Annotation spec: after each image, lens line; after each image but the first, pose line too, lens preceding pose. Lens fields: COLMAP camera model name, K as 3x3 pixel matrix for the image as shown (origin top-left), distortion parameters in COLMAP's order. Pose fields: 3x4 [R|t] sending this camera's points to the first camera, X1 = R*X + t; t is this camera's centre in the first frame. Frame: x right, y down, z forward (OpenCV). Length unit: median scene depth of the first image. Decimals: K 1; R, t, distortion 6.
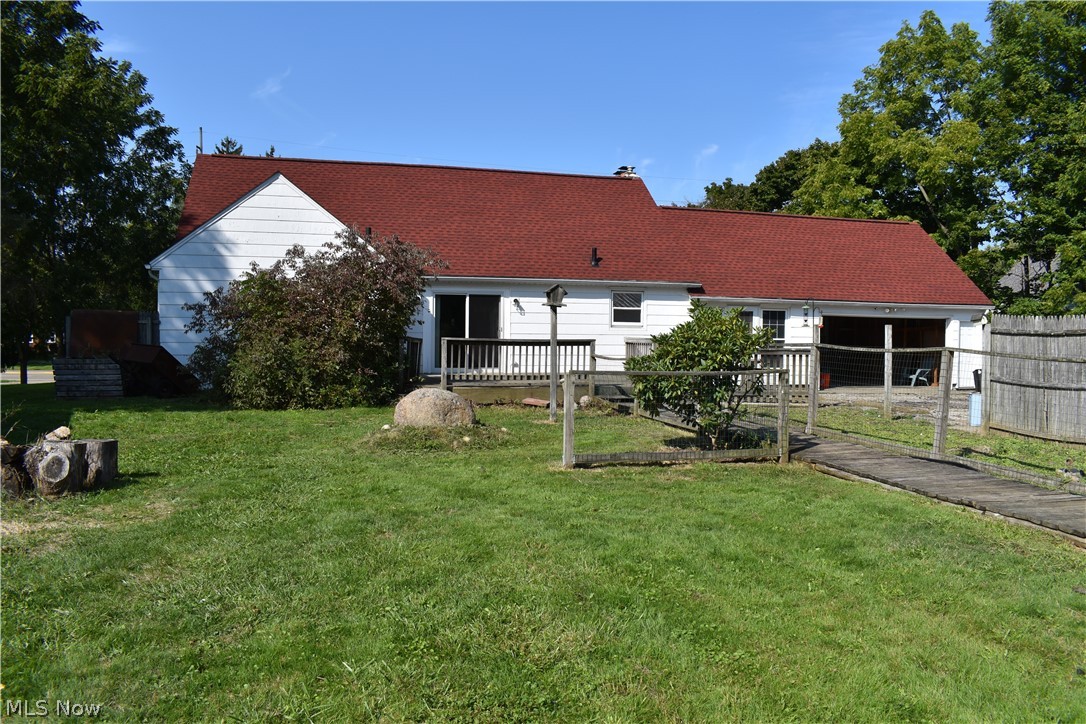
lens RADIAL K [[841.1, 0, 547.0], [0, 841.1, 362.9], [0, 0, 1]] dist [-0.081226, 0.008889]
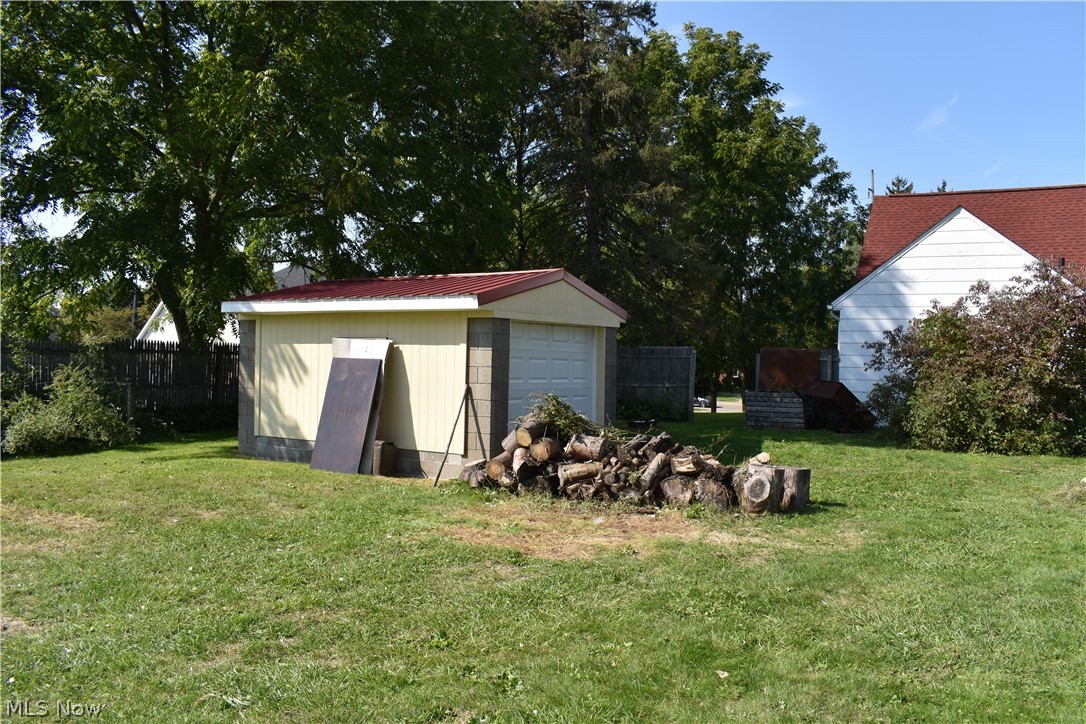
lens RADIAL K [[841.1, 0, 547.0], [0, 841.1, 362.9], [0, 0, 1]] dist [-0.081226, 0.008889]
pose [[0.730394, 0.009726, -0.682957, -0.020304], [-0.040994, 0.998720, -0.029618, 0.001106], [0.681795, 0.049631, 0.729858, -0.022247]]
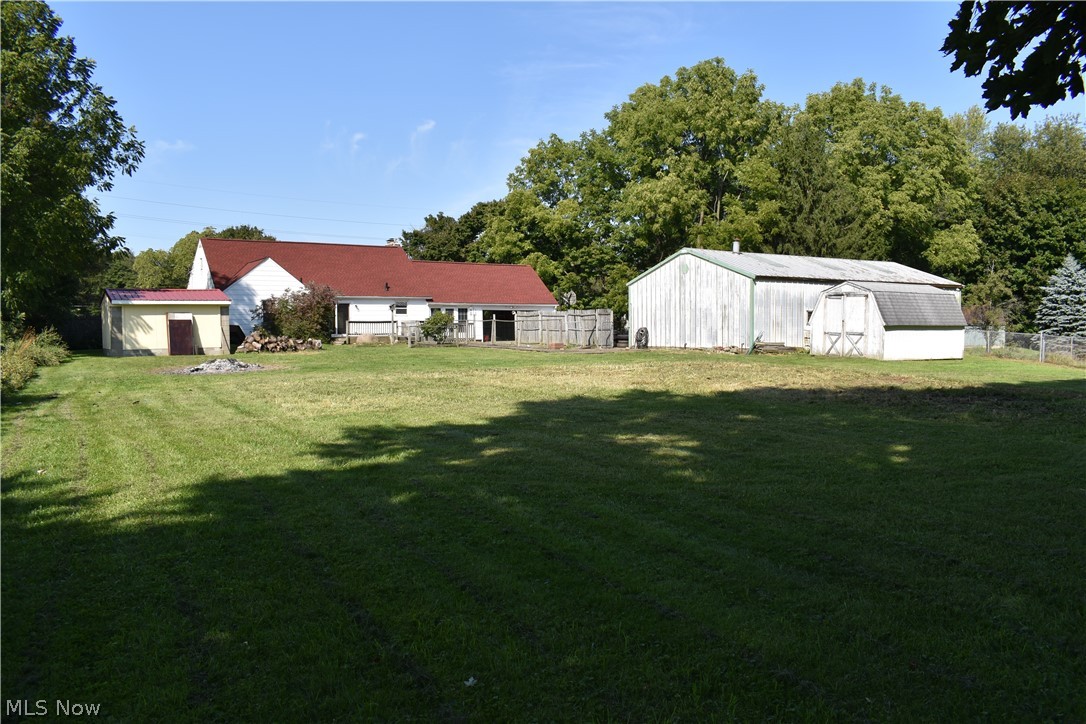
lens RADIAL K [[841.1, 0, 547.0], [0, 841.1, 362.9], [0, 0, 1]] dist [-0.081226, 0.008889]
pose [[0.943602, -0.029693, 0.329749, -0.426142], [0.024825, 0.999512, 0.018963, 0.077374], [-0.330151, -0.009708, 0.943878, -1.939161]]
